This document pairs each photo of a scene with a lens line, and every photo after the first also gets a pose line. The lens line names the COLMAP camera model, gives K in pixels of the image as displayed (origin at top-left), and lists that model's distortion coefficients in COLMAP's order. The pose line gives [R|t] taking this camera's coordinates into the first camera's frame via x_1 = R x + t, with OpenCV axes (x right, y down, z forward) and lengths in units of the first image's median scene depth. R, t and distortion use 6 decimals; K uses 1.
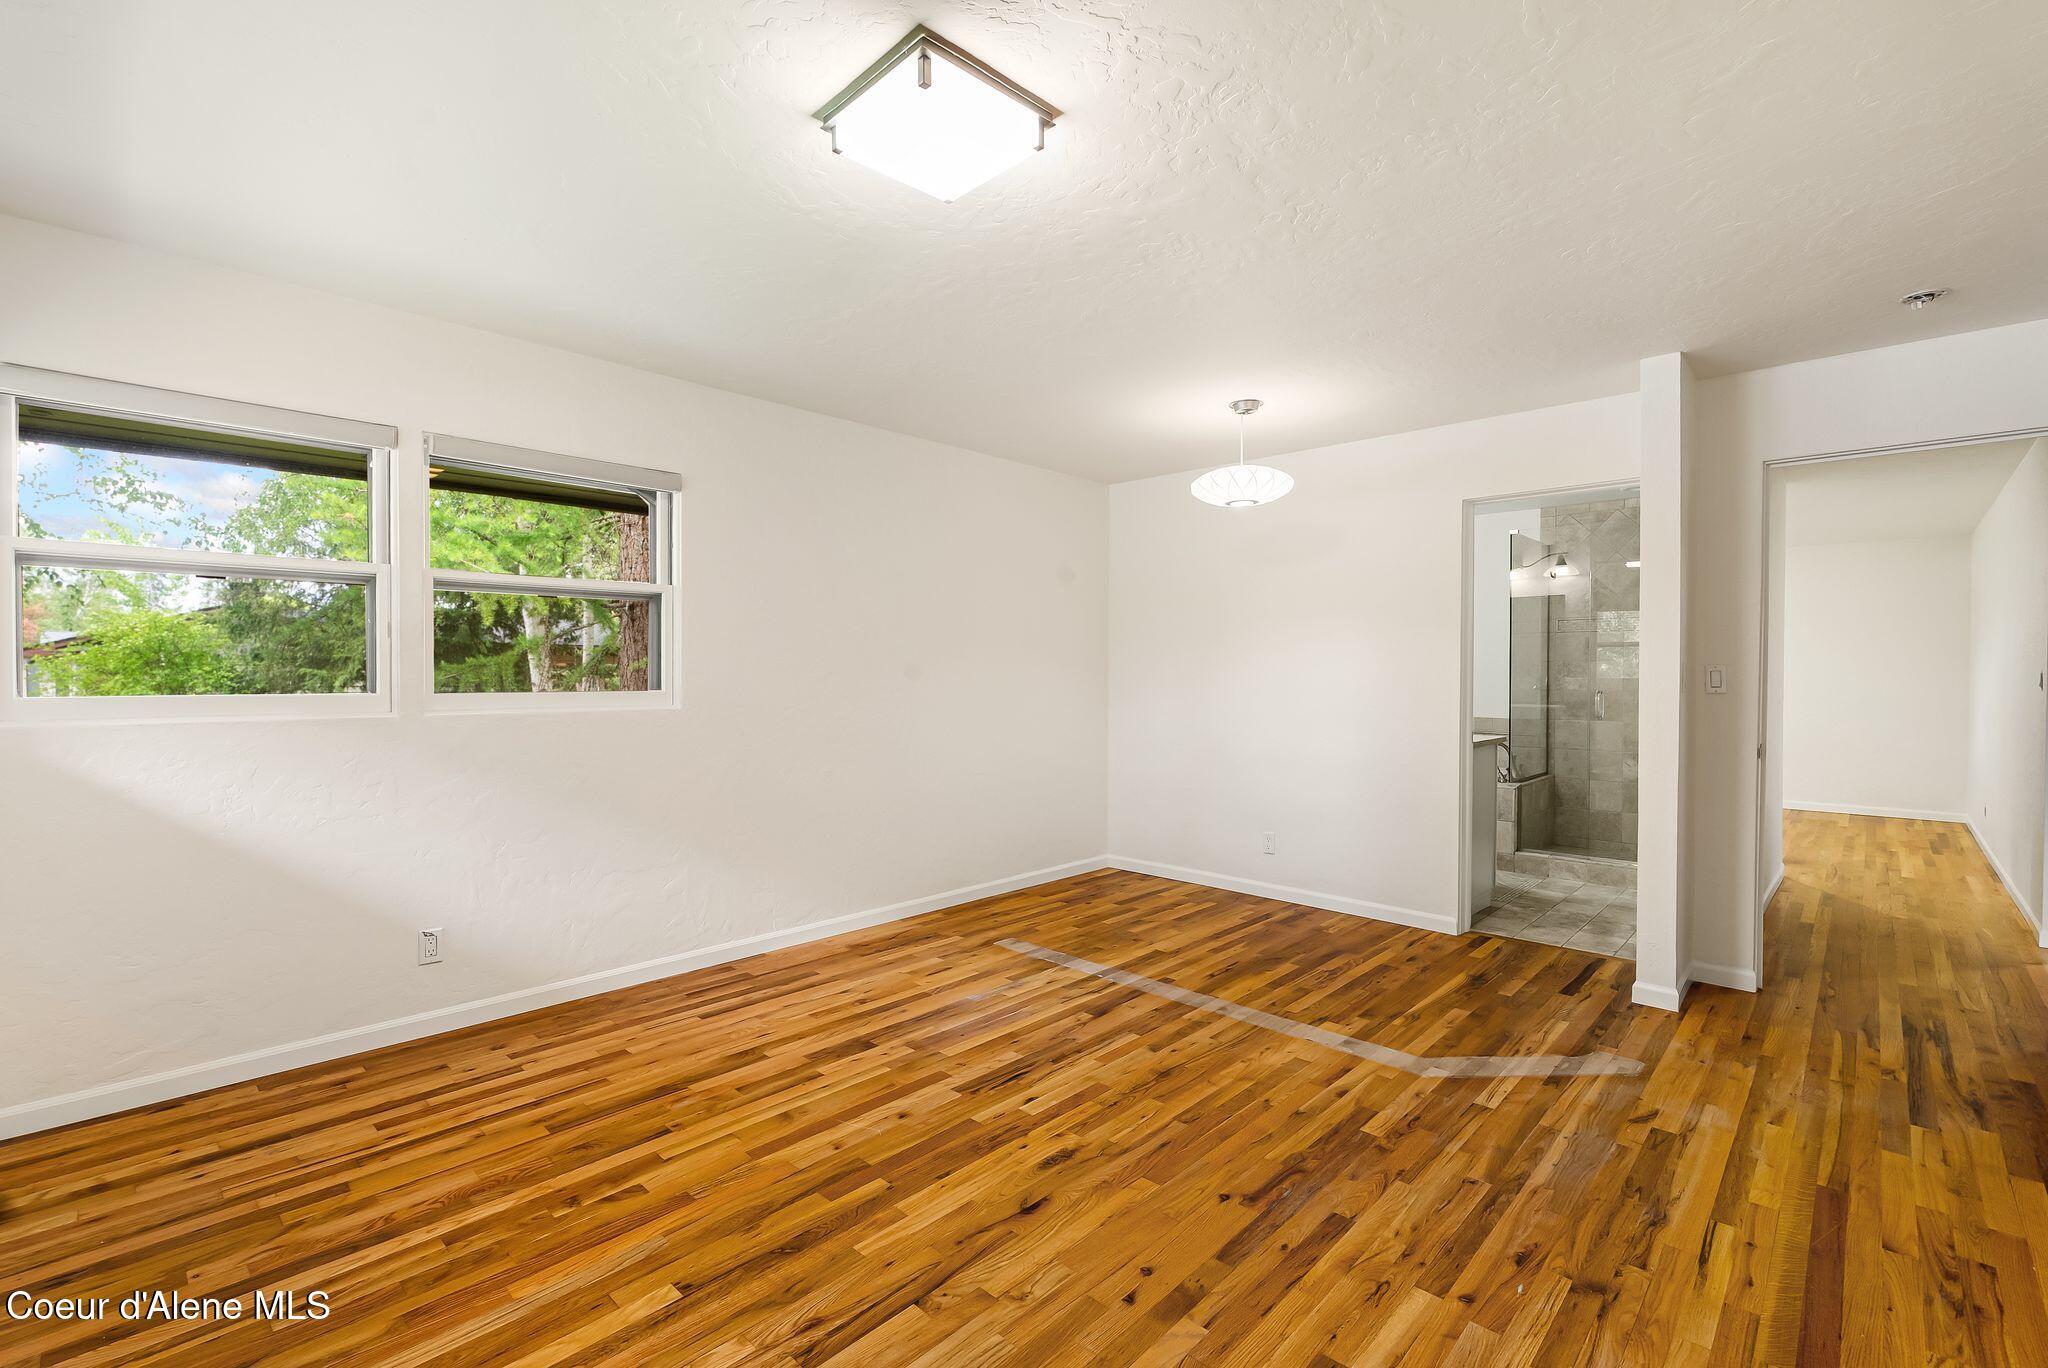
lens RADIAL K [[896.9, 0, 1024.0], [0, 896.9, 684.0], [0, 0, 1]] dist [-0.002587, -0.000427]
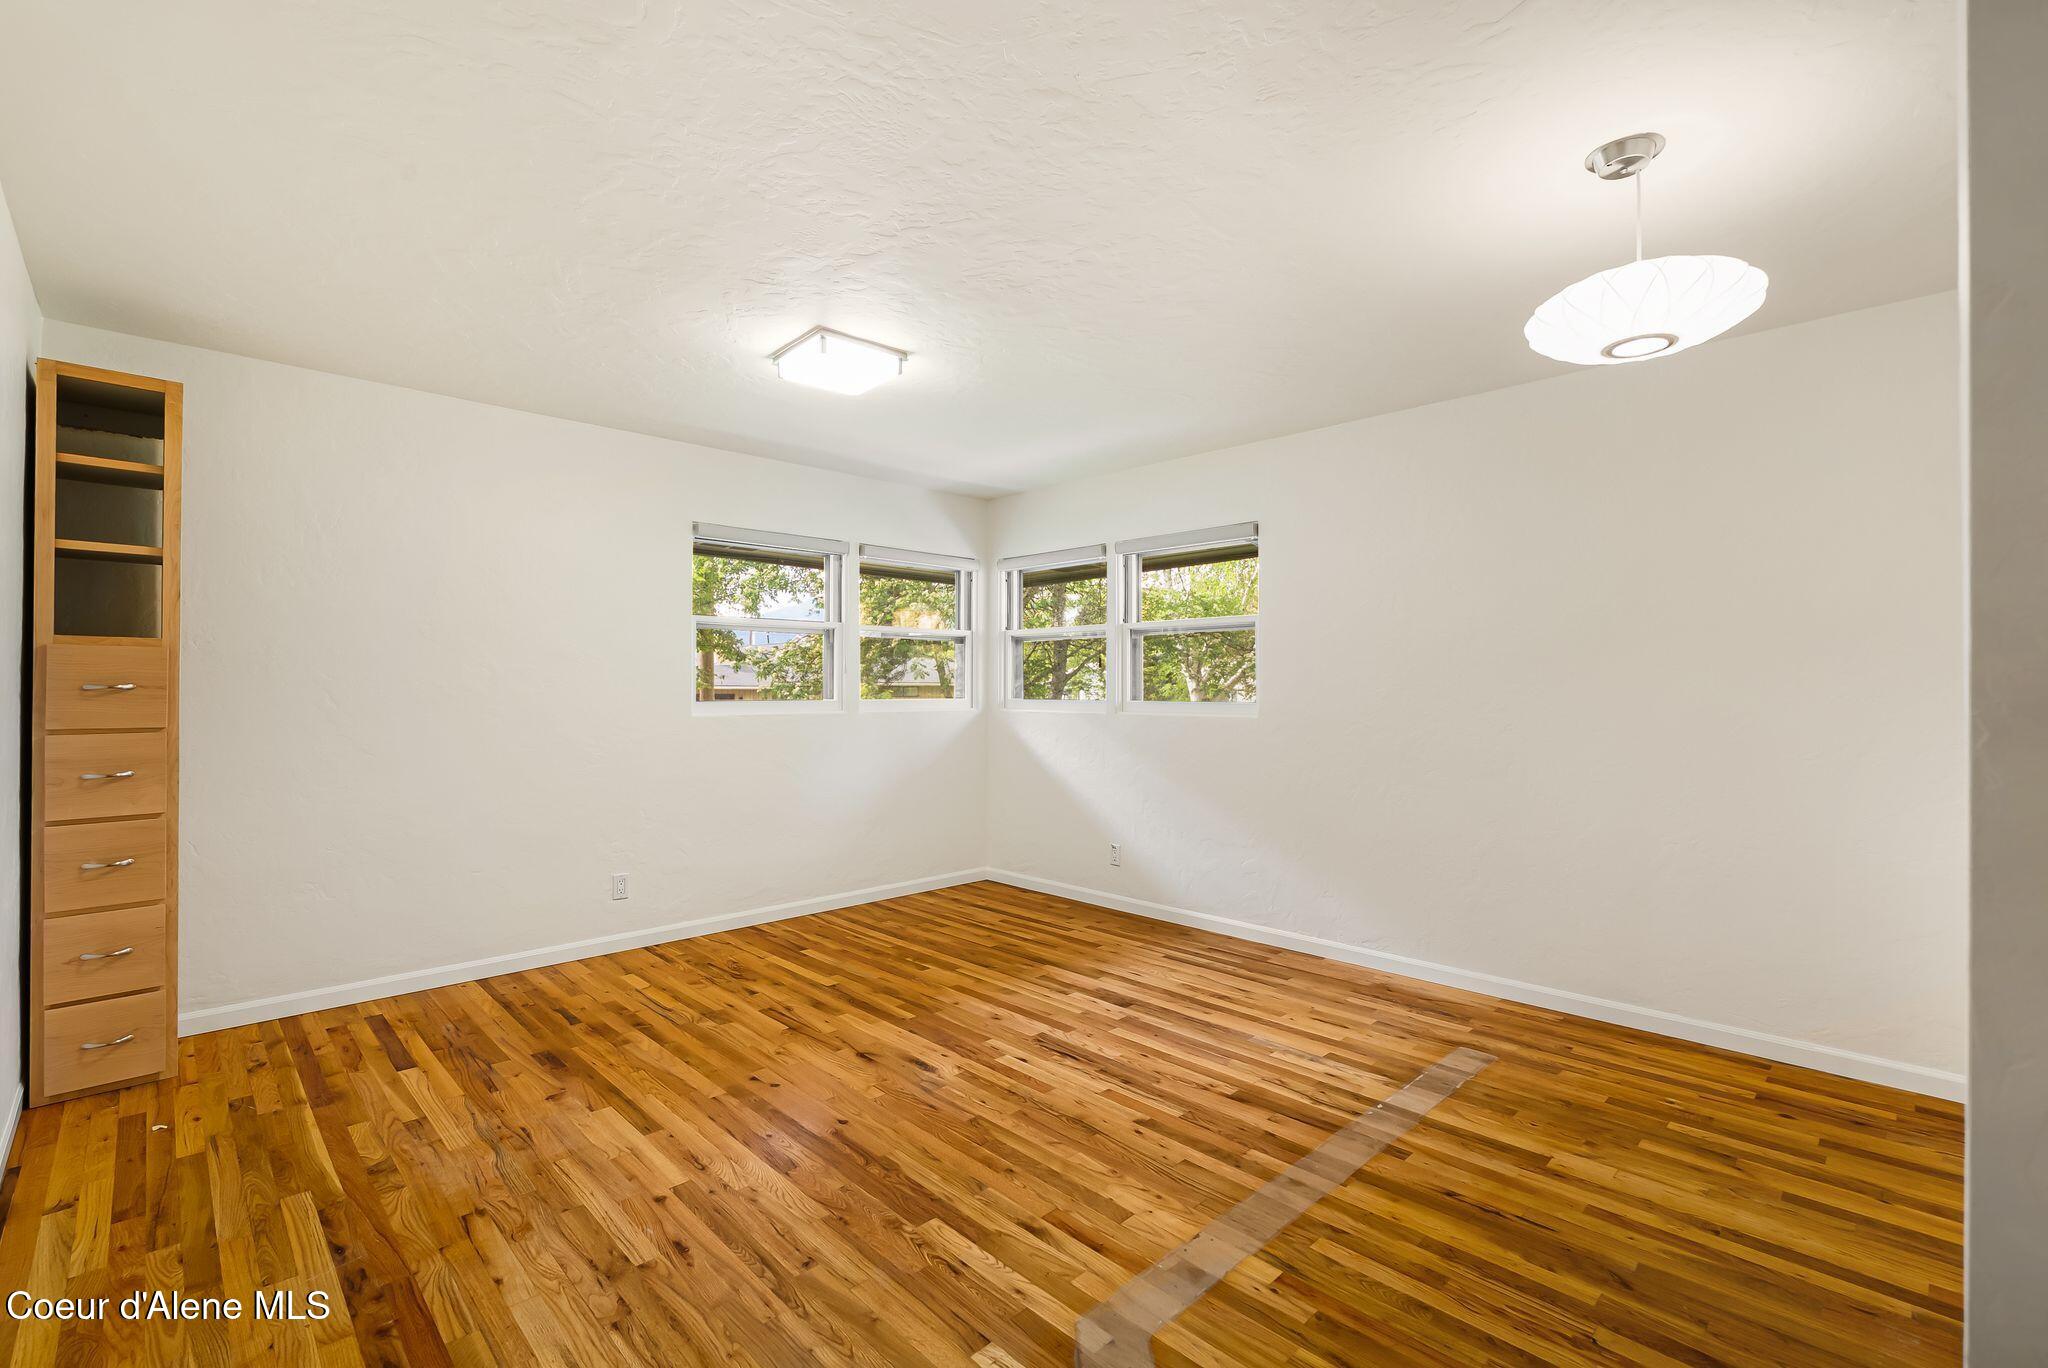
lens RADIAL K [[896.9, 0, 1024.0], [0, 896.9, 684.0], [0, 0, 1]] dist [-0.002587, -0.000427]
pose [[-0.036195, -0.007959, -0.999313, 1.020712], [-0.013396, 0.999882, -0.007478, -0.005263], [0.999255, 0.013116, -0.036297, 0.919455]]
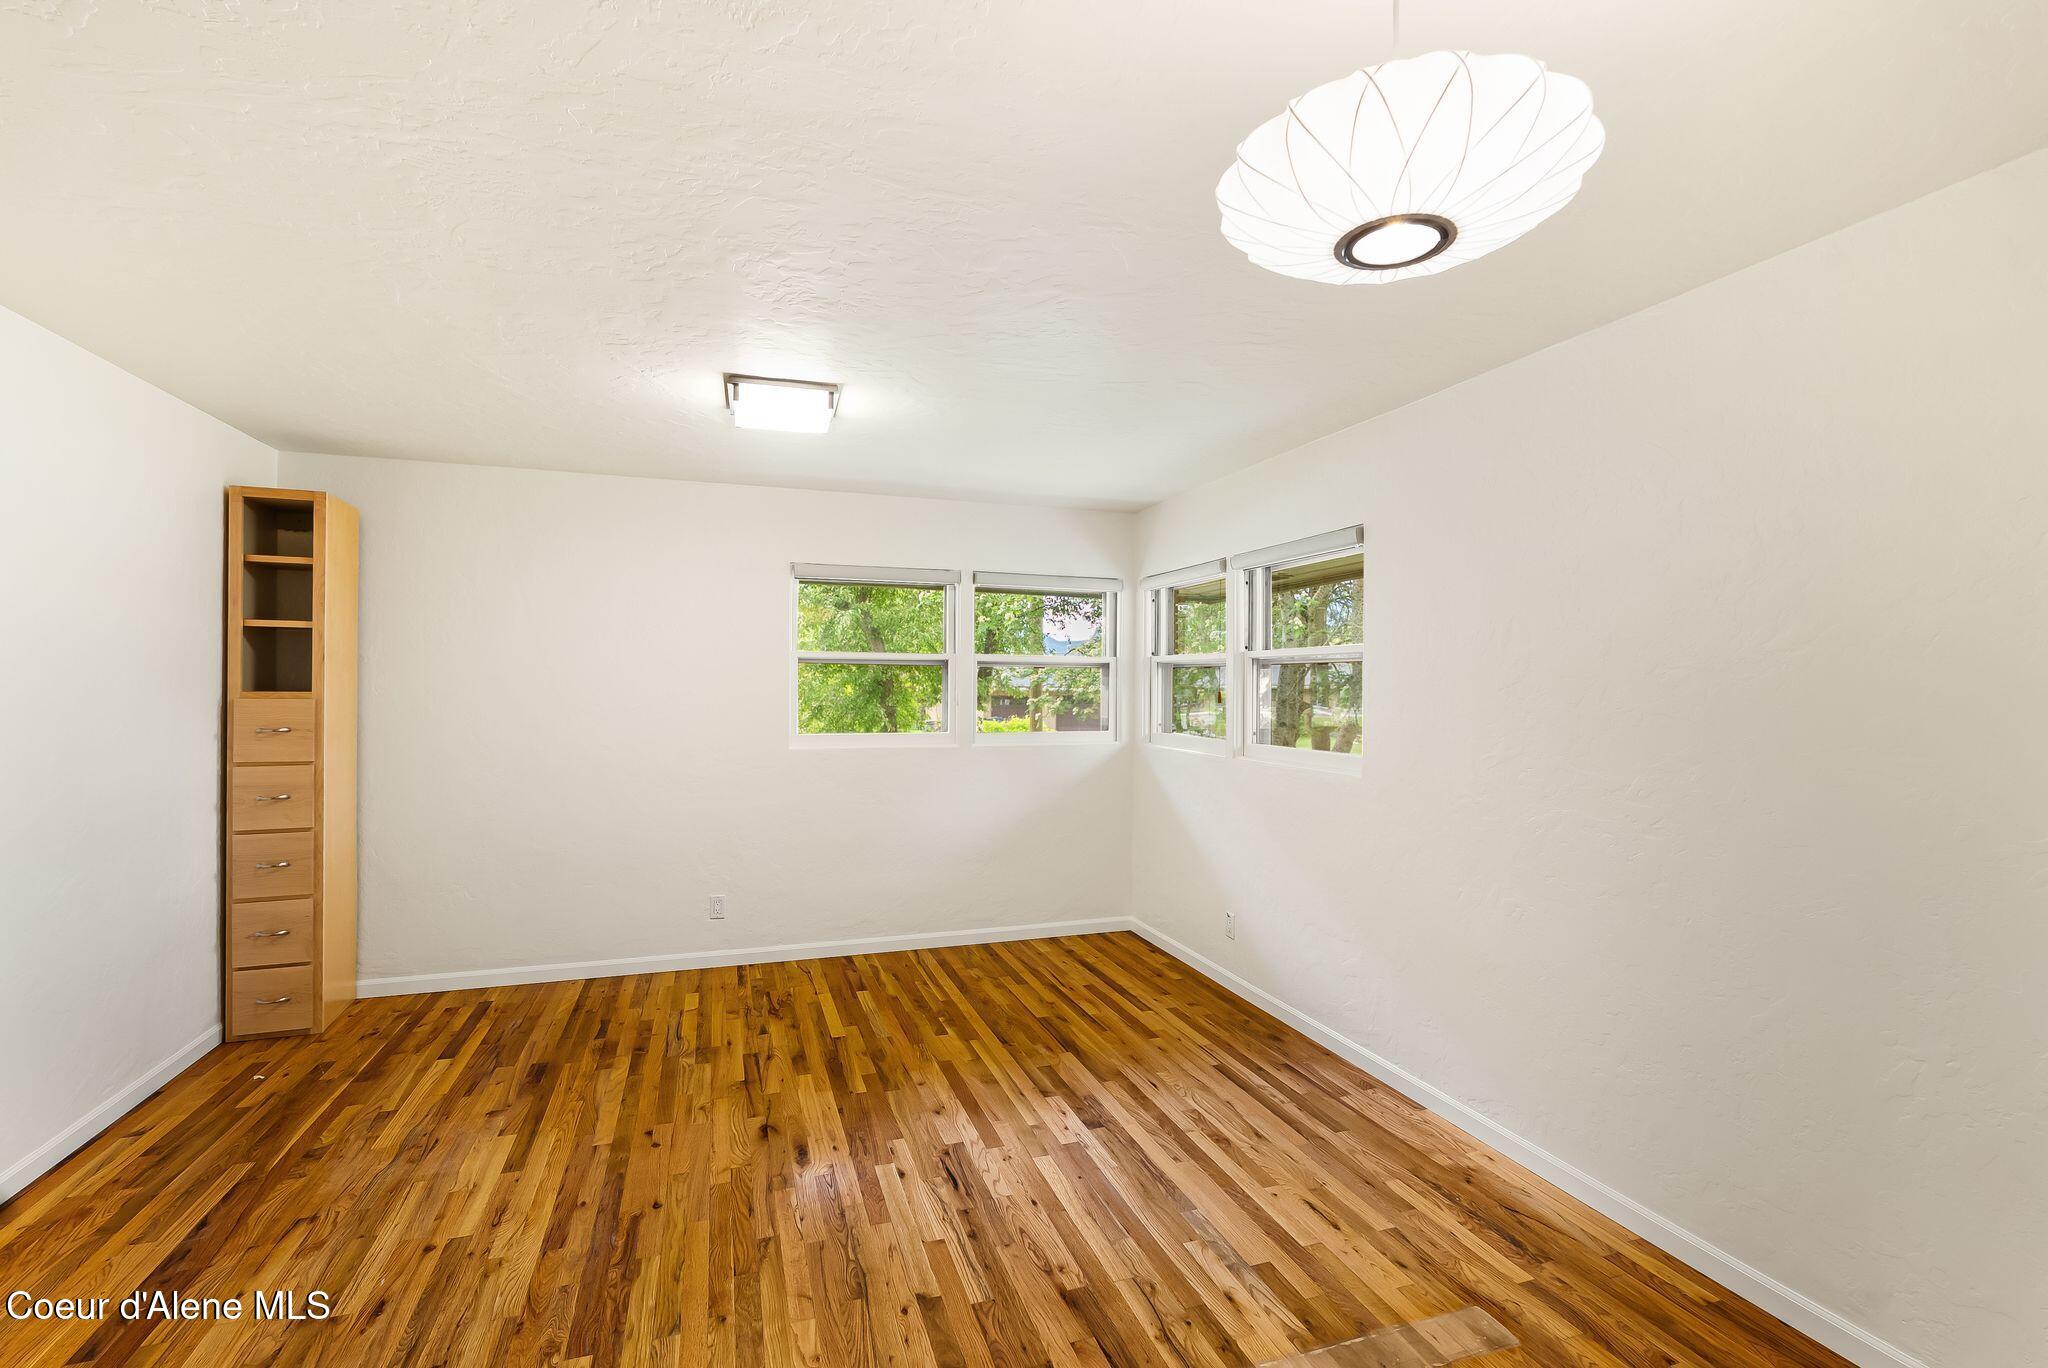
lens RADIAL K [[896.9, 0, 1024.0], [0, 896.9, 684.0], [0, 0, 1]] dist [-0.002587, -0.000427]
pose [[-0.461126, -0.007383, -0.887304, 0.745217], [-0.018824, 0.999822, 0.001463, -0.079638], [0.887135, 0.017378, -0.461183, 1.397023]]
